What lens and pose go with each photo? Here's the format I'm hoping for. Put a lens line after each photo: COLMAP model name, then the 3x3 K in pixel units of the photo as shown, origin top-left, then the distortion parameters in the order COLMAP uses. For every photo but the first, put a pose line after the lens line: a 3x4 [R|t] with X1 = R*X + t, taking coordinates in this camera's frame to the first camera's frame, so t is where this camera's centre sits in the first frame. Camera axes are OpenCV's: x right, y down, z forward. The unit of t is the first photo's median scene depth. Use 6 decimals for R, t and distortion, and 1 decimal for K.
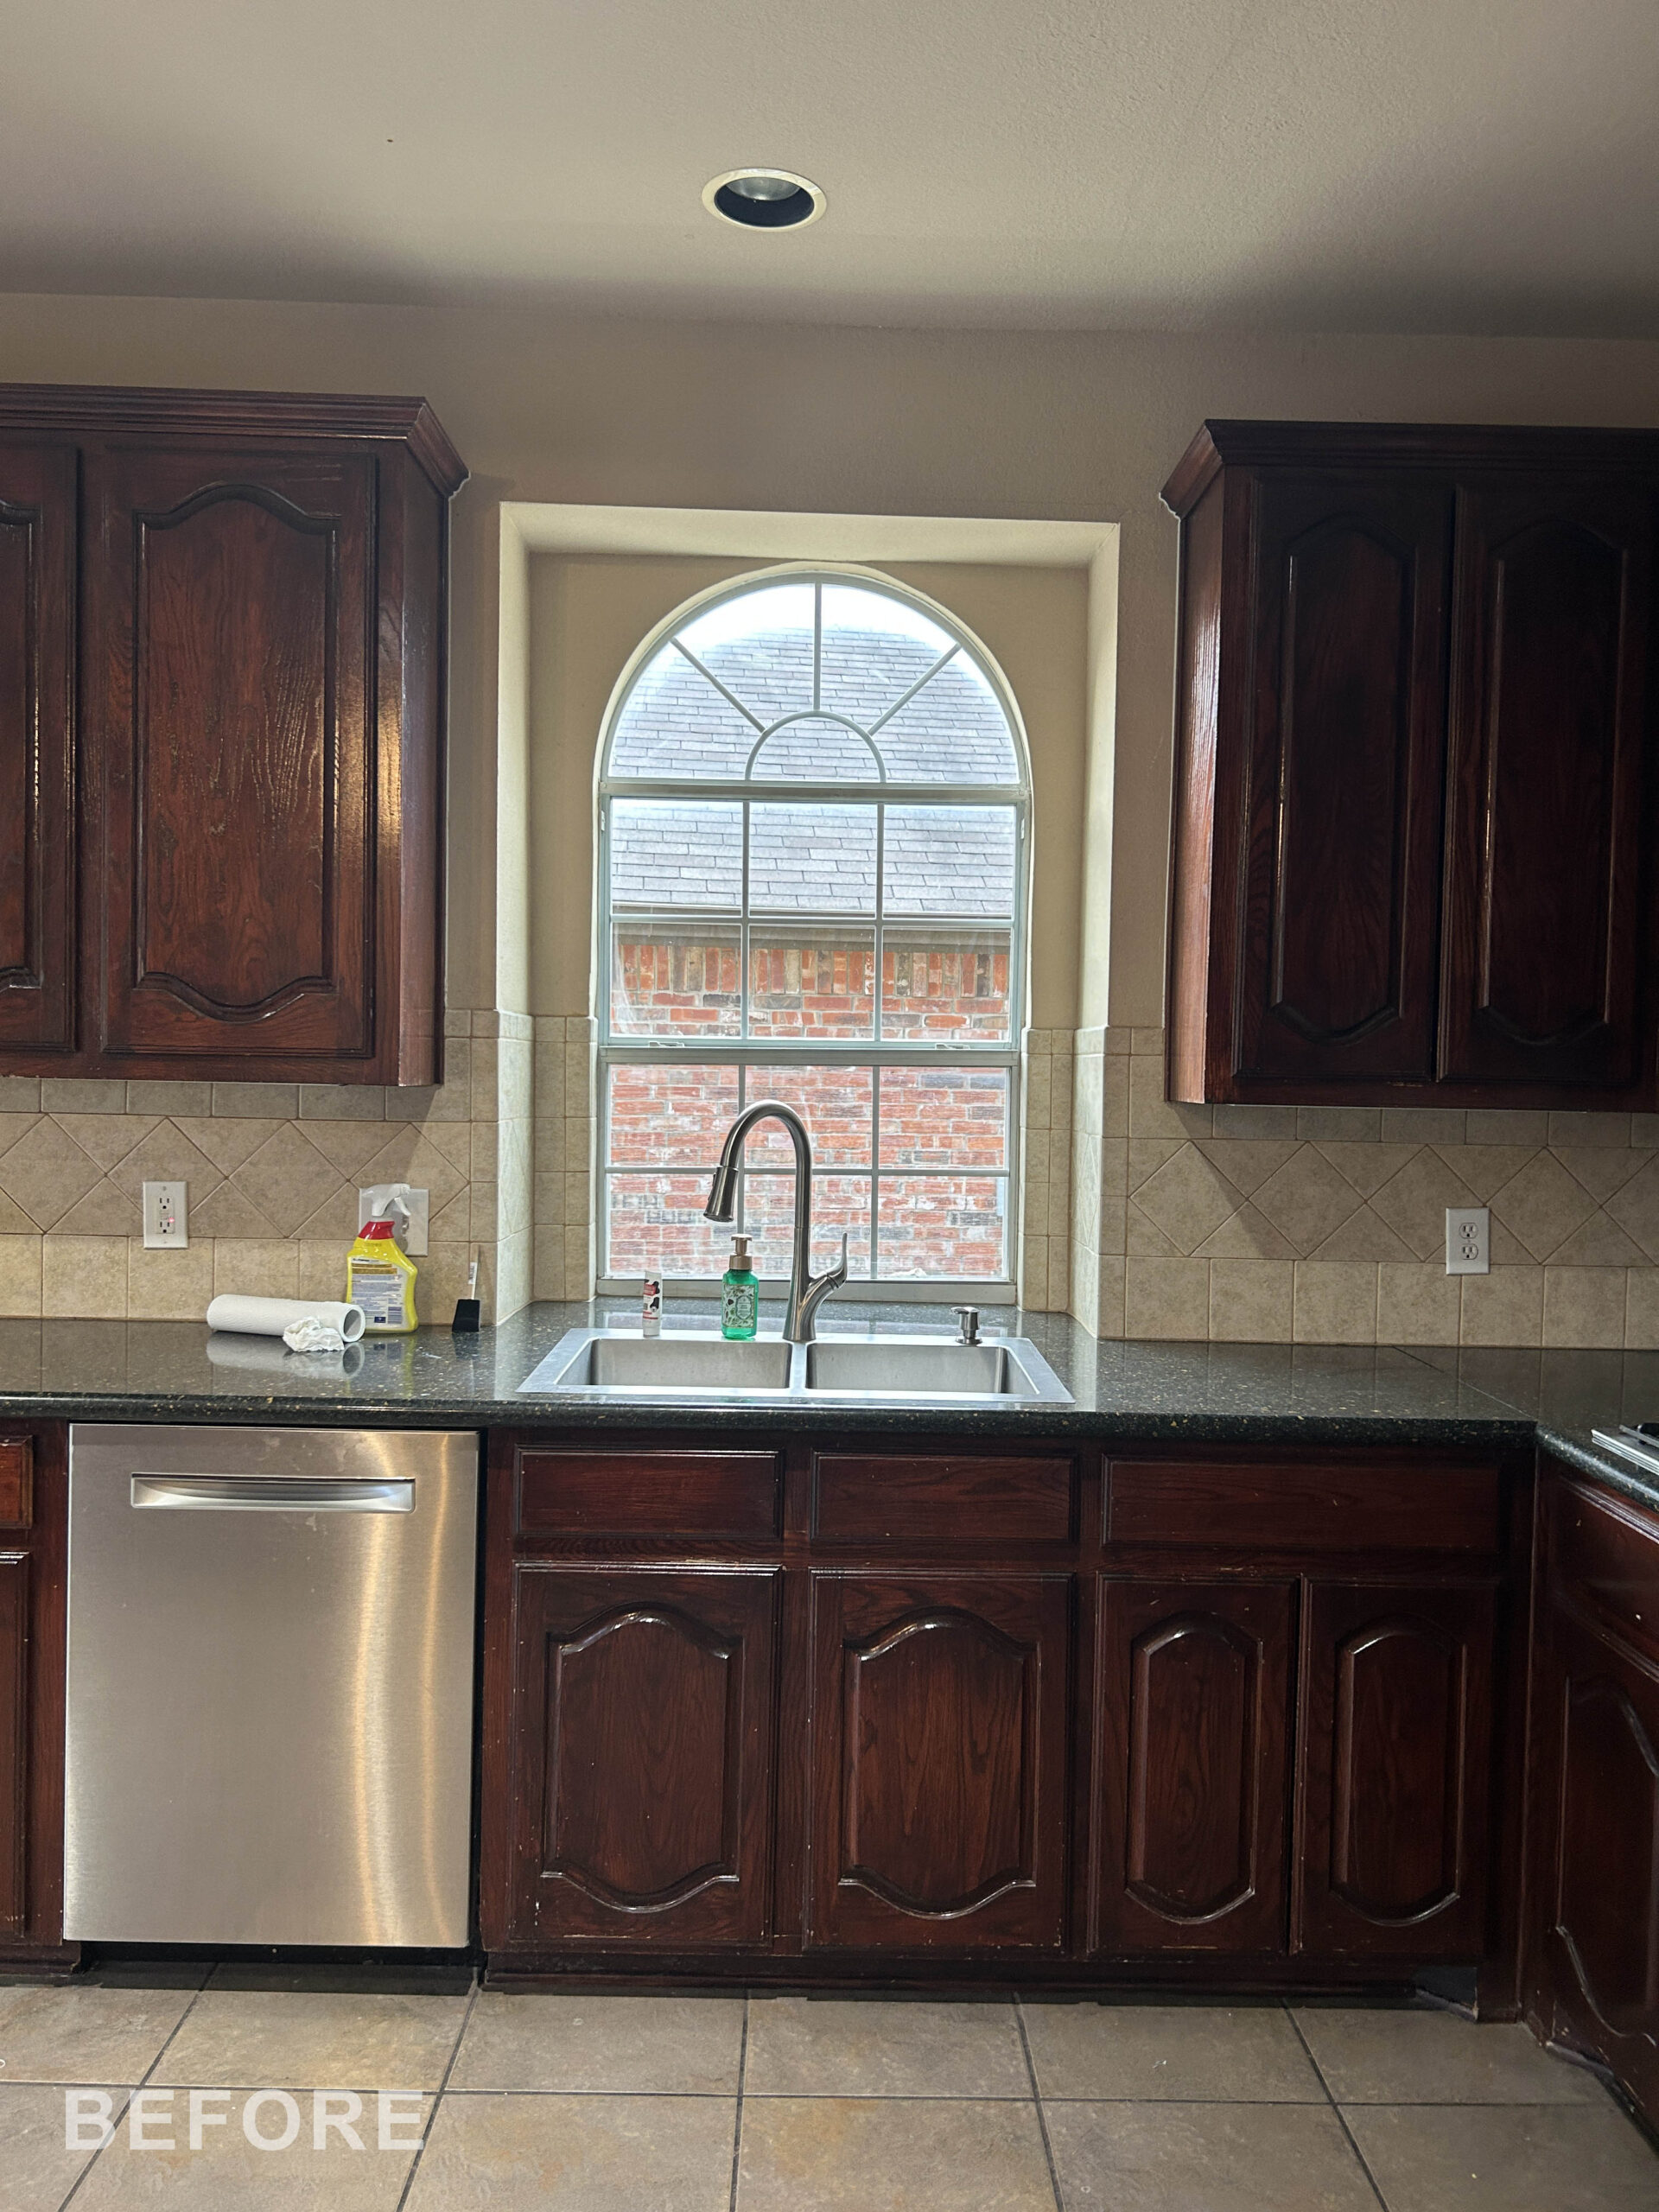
lens RADIAL K [[1653.0, 0, 828.1], [0, 1653.0, 1106.0], [0, 0, 1]] dist [0.008268, -0.000491]
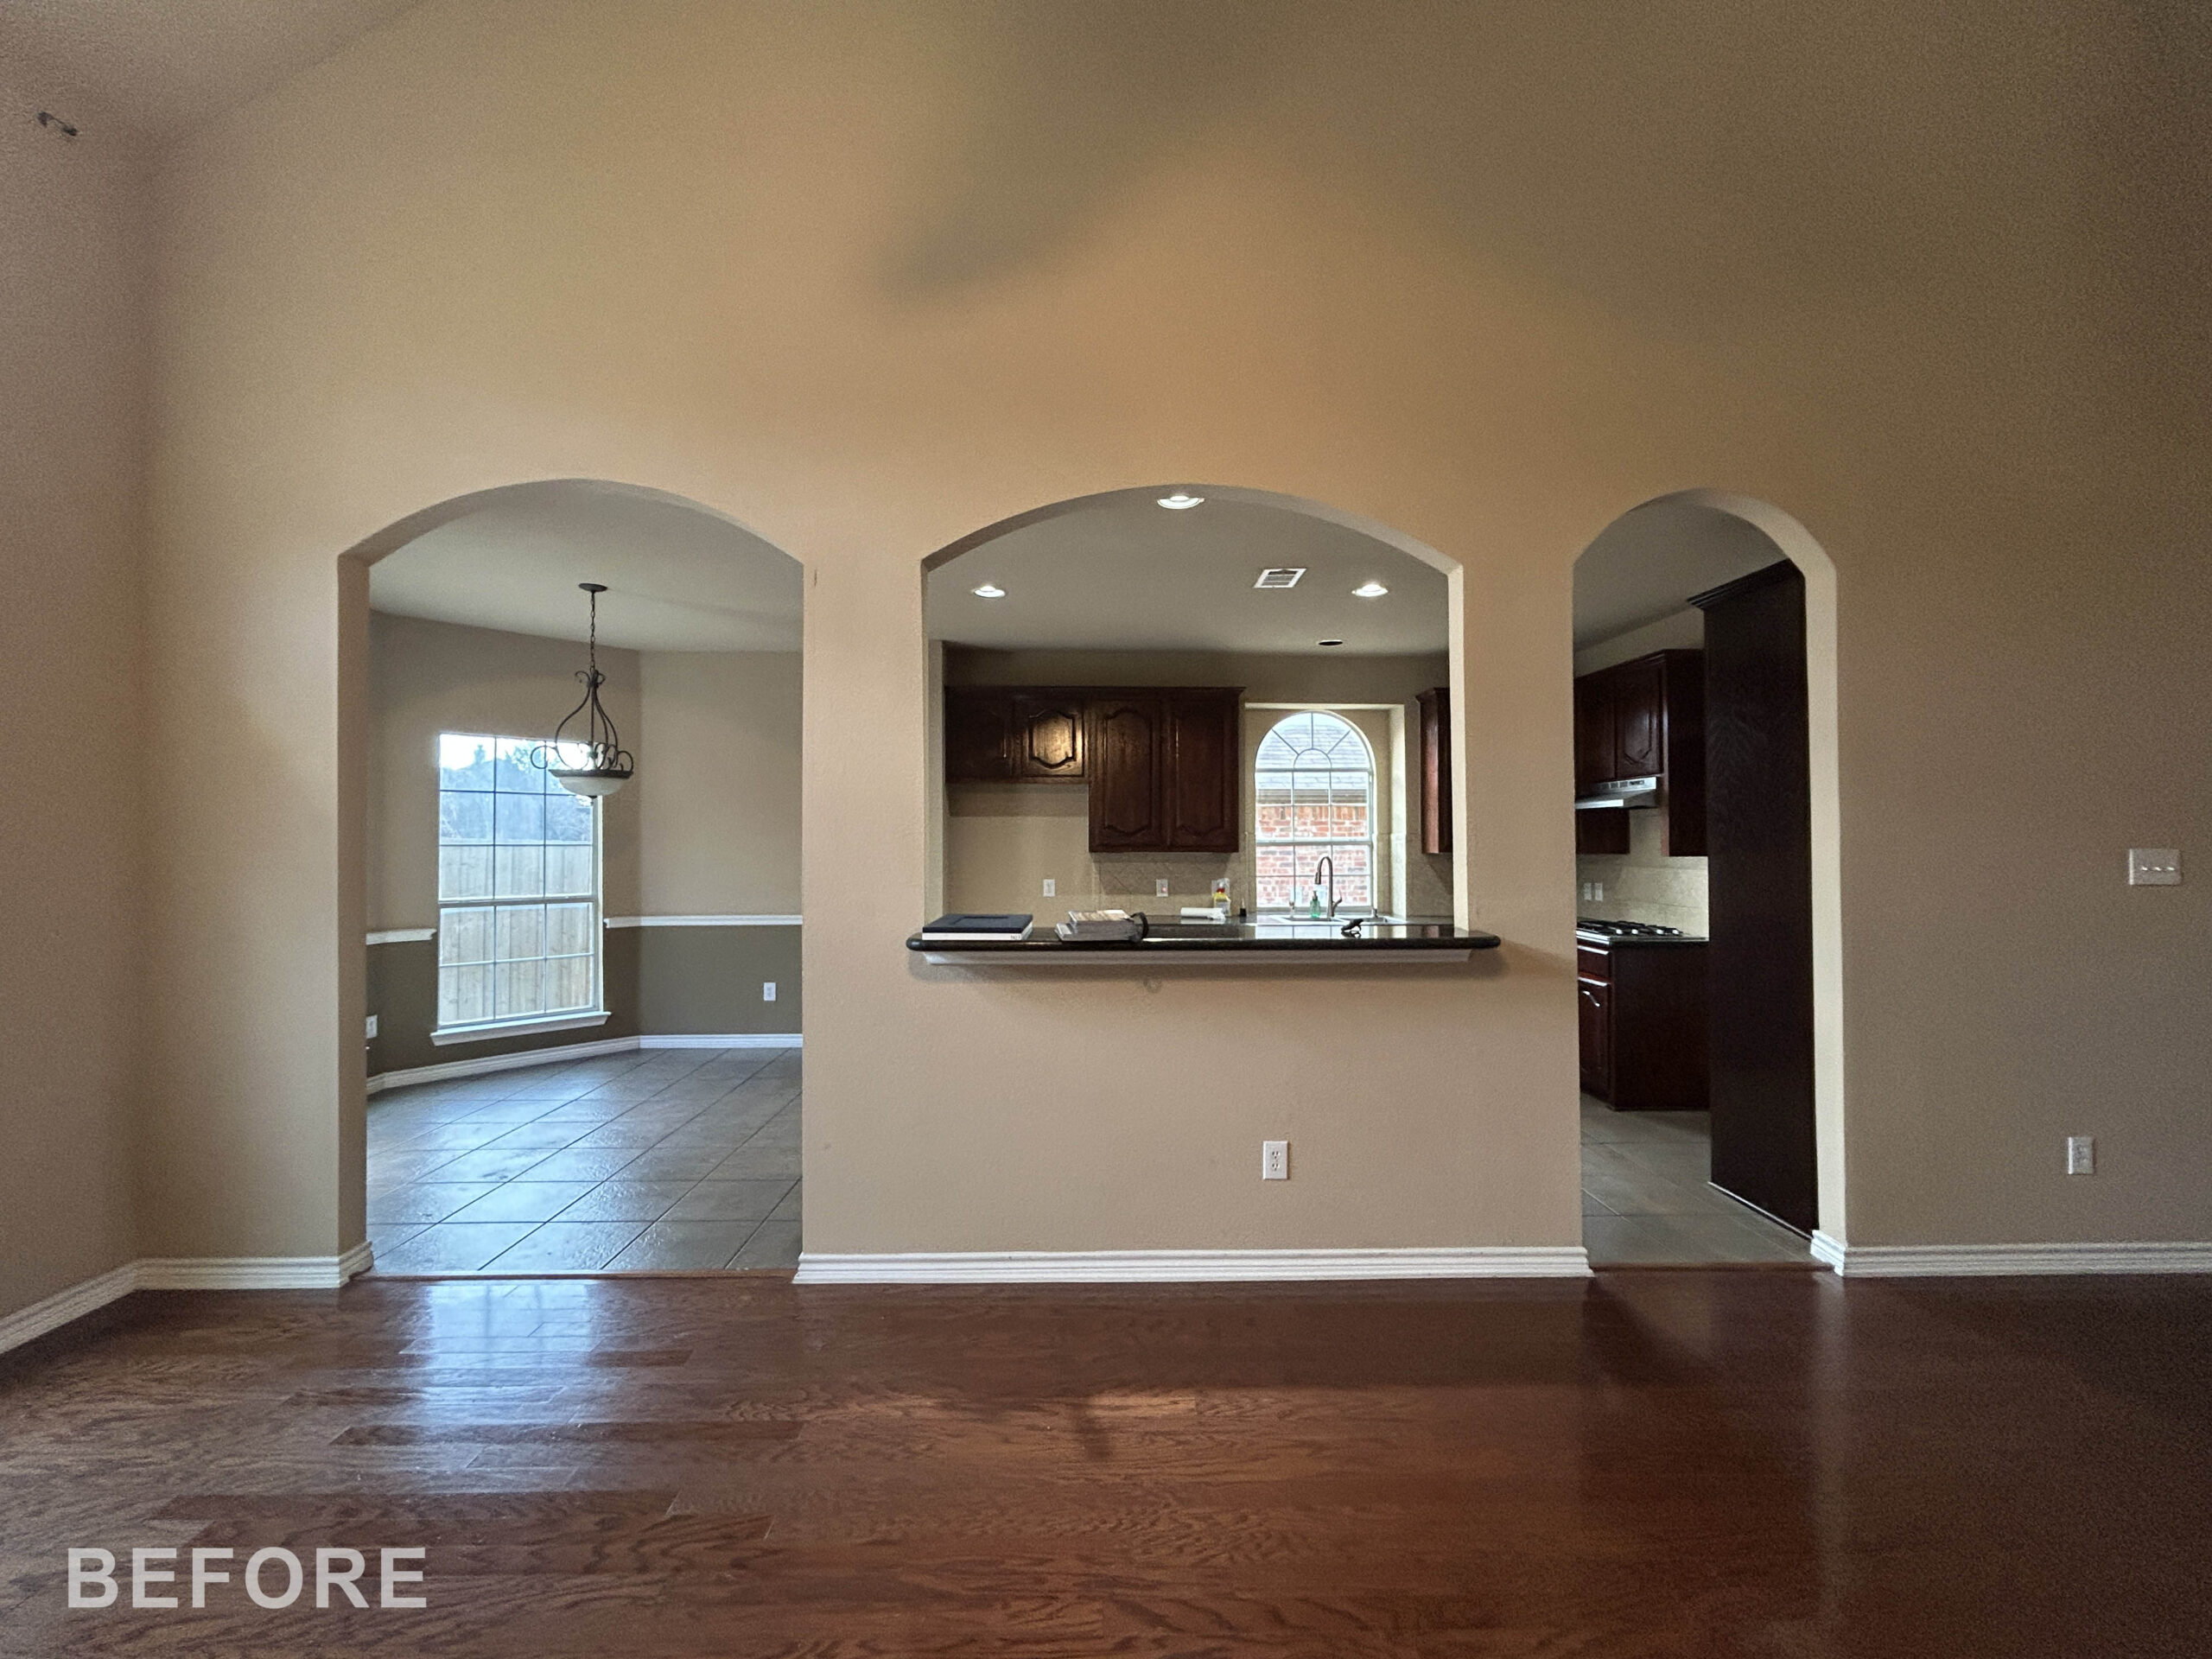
lens RADIAL K [[887.8, 0, 1110.1], [0, 887.8, 837.6], [0, 0, 1]] dist [0.002065, 0.000172]
pose [[0.999802, -0.019700, -0.002704, -0.513630], [0.019582, 0.999067, -0.038498, 0.025639], [0.003460, 0.038437, 0.999255, -1.066554]]
